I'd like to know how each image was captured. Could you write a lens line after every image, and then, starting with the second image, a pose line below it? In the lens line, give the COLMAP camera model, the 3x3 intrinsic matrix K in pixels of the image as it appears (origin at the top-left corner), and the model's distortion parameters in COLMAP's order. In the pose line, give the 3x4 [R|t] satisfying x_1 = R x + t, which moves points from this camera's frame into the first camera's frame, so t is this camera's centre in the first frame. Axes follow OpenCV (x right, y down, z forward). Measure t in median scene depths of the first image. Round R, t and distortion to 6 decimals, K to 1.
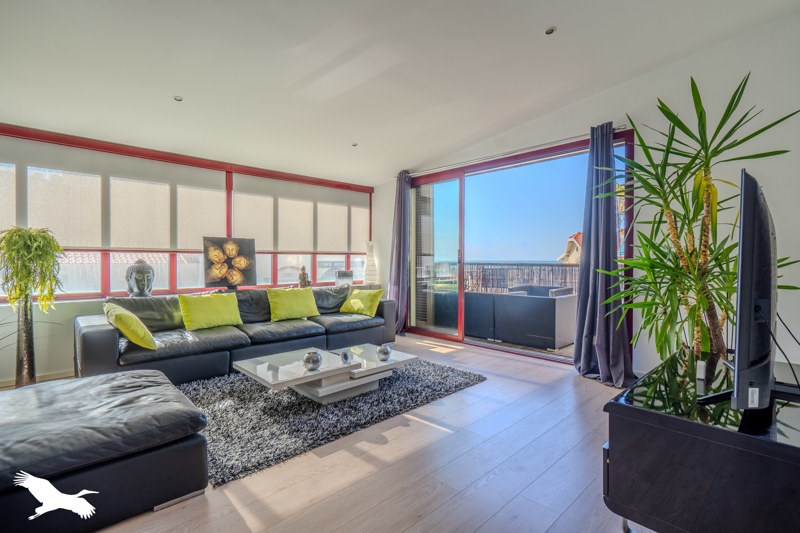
lens RADIAL K [[372.4, 0, 396.9], [0, 372.4, 267.2], [0, 0, 1]] dist [-0.000559, -0.000201]
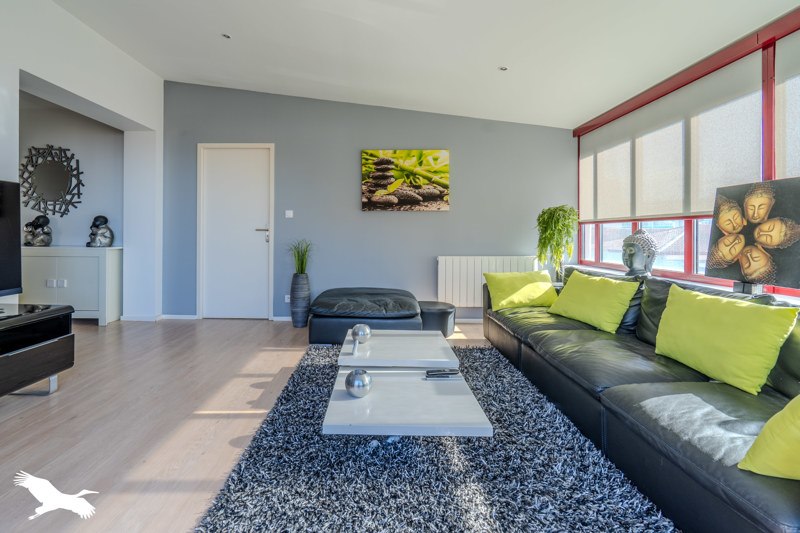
lens RADIAL K [[372.4, 0, 379.7], [0, 372.4, 235.0], [0, 0, 1]] dist [-0.000559, -0.000201]
pose [[-0.696434, -0.001029, -0.717620, 0.284873], [-0.010202, 0.999912, 0.008467, -0.009965], [0.717548, 0.013218, -0.696384, 1.121163]]
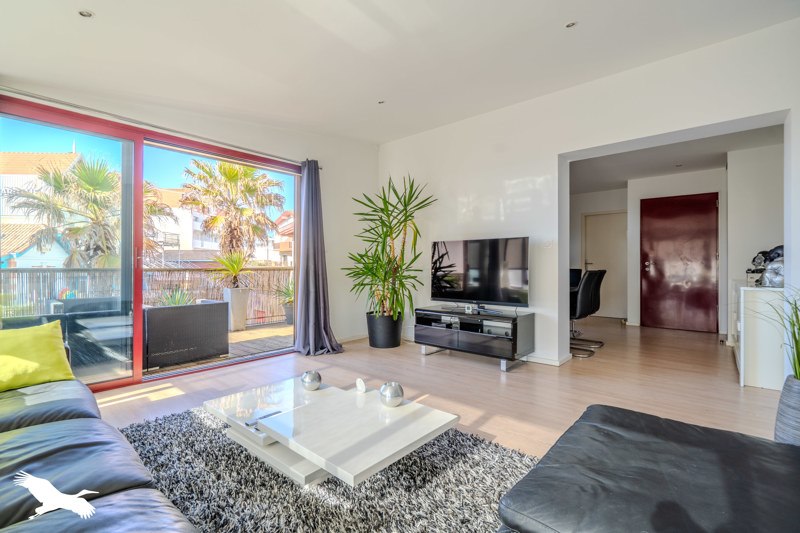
lens RADIAL K [[372.4, 0, 400.8], [0, 372.4, 265.3], [0, 0, 1]] dist [-0.000559, -0.000201]
pose [[-0.085039, -0.004641, 0.996367, -0.657898], [0.012392, 0.999907, 0.005715, -0.016457], [-0.996301, 0.012833, -0.084973, 0.683270]]
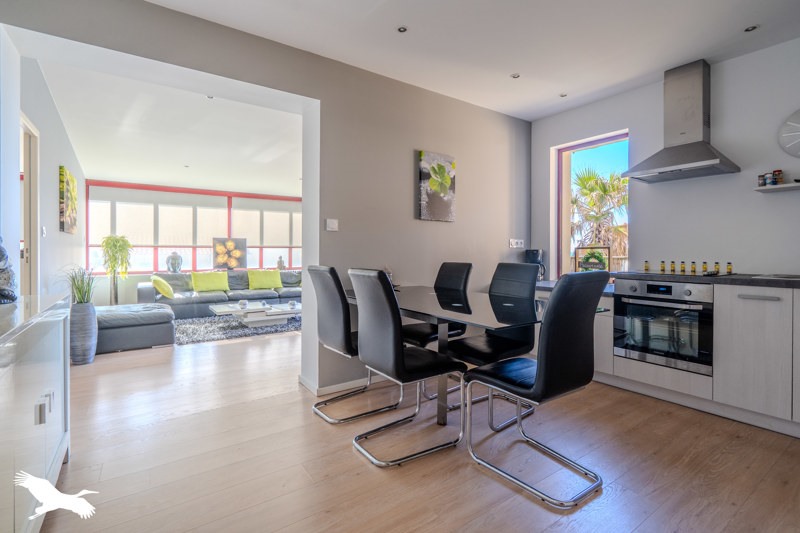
lens RADIAL K [[372.4, 0, 402.9], [0, 372.4, 255.6], [0, 0, 1]] dist [-0.000559, -0.000201]
pose [[0.988993, -0.005407, -0.147862, 0.591433], [0.003565, 0.999913, -0.012720, 0.021466], [0.147918, 0.012053, 0.988926, -0.529399]]
